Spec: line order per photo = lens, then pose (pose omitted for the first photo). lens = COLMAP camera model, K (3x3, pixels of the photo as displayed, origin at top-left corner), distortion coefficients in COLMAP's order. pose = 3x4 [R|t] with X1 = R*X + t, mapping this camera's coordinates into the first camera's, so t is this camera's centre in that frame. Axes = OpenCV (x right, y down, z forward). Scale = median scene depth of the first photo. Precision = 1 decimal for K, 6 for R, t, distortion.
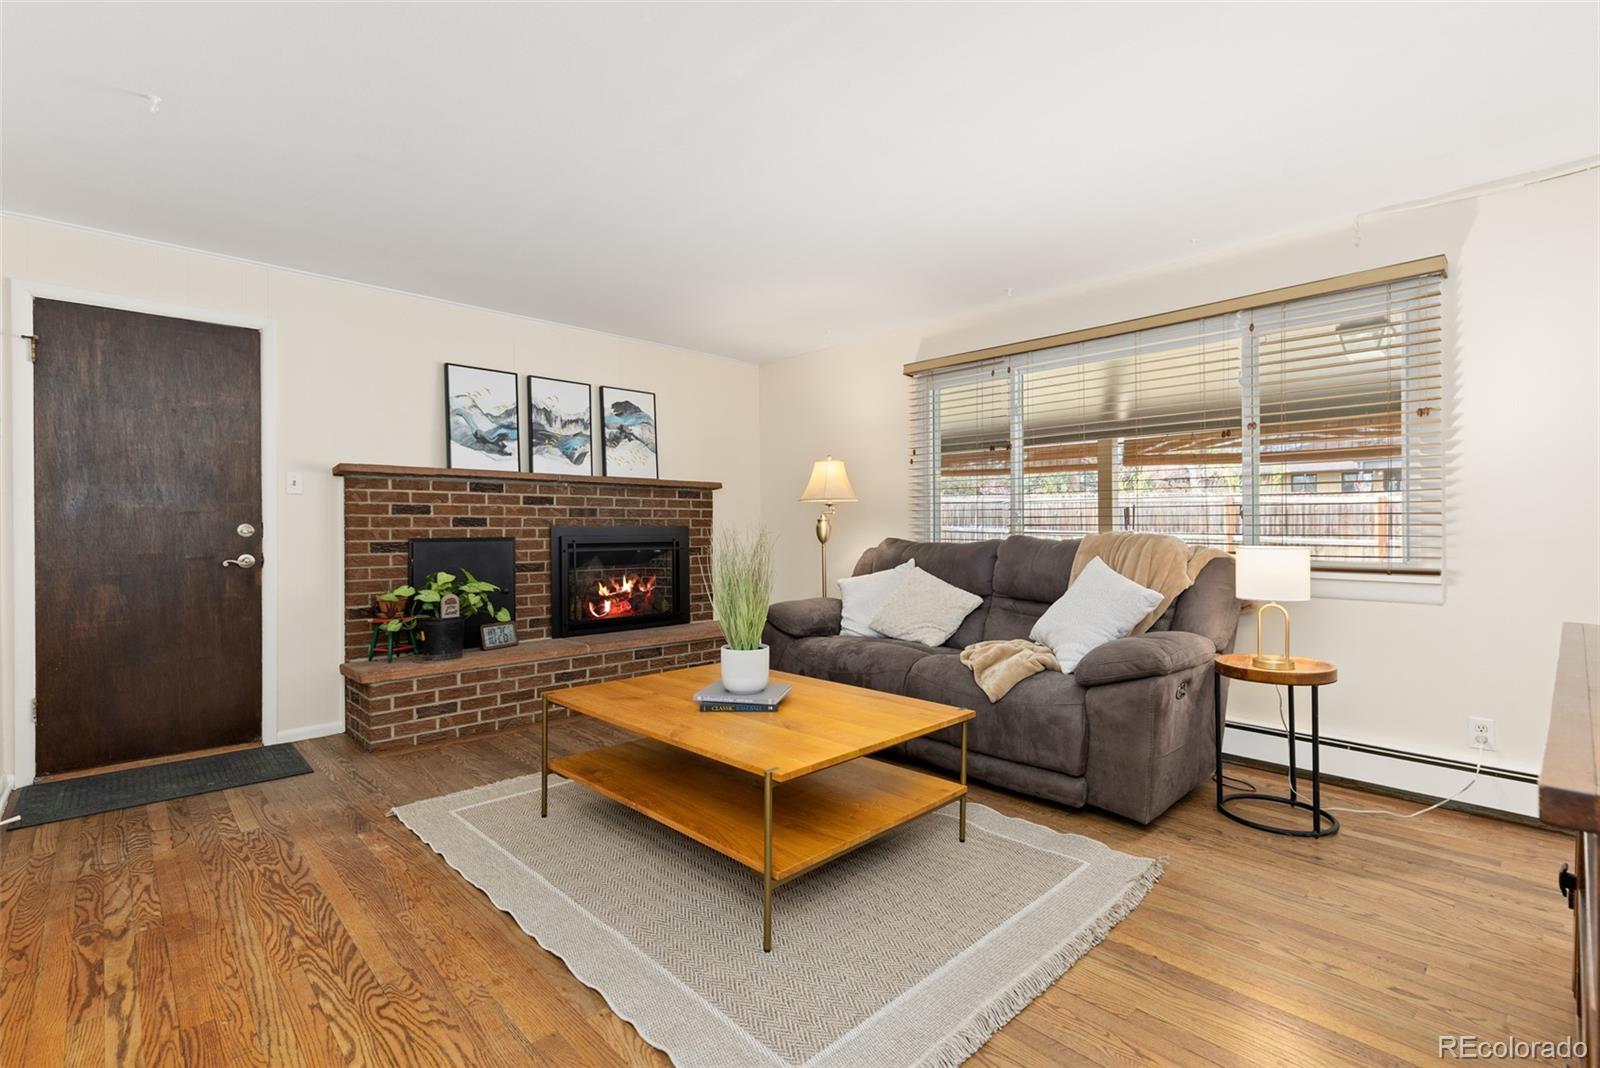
lens RADIAL K [[733.1, 0, 794.6], [0, 733.1, 533.4], [0, 0, 1]] dist [0.009966, -0.001023]
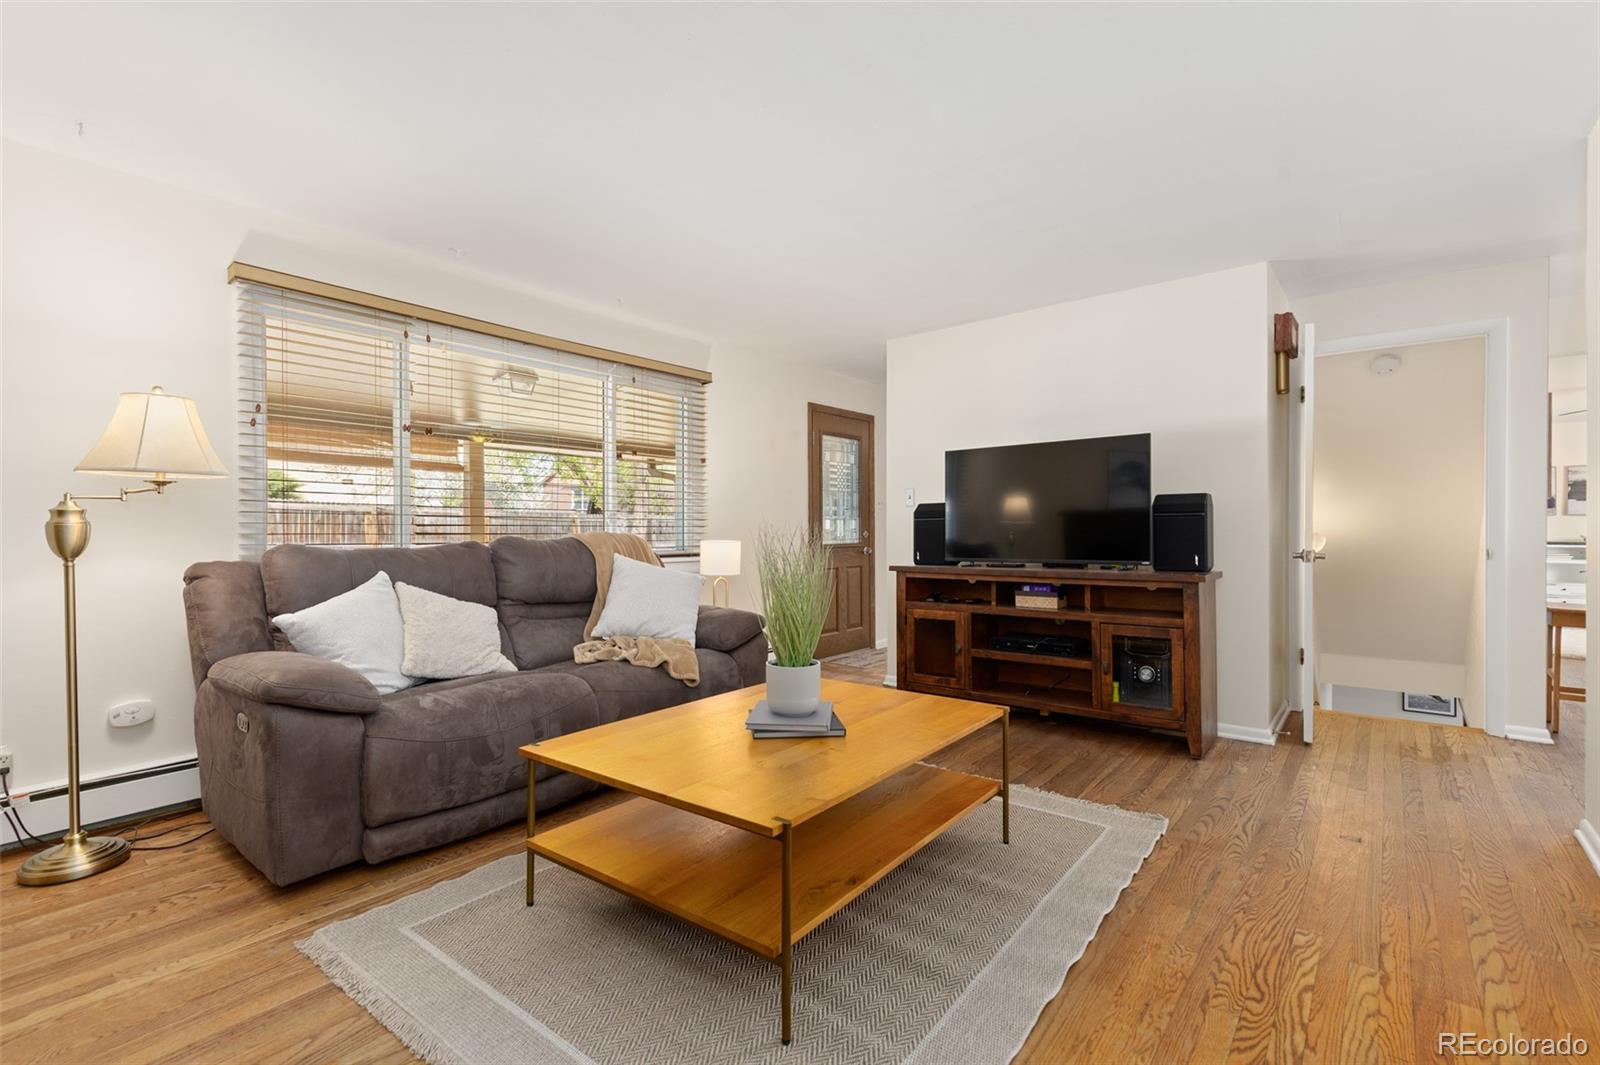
lens RADIAL K [[733.1, 0, 795.6], [0, 733.1, 532.3], [0, 0, 1]] dist [0.009966, -0.001023]
pose [[-0.137150, -0.000540, 0.990550, -1.446976], [0.008892, 0.999959, 0.001777, -0.002744], [-0.990510, 0.009052, -0.137139, 1.725840]]
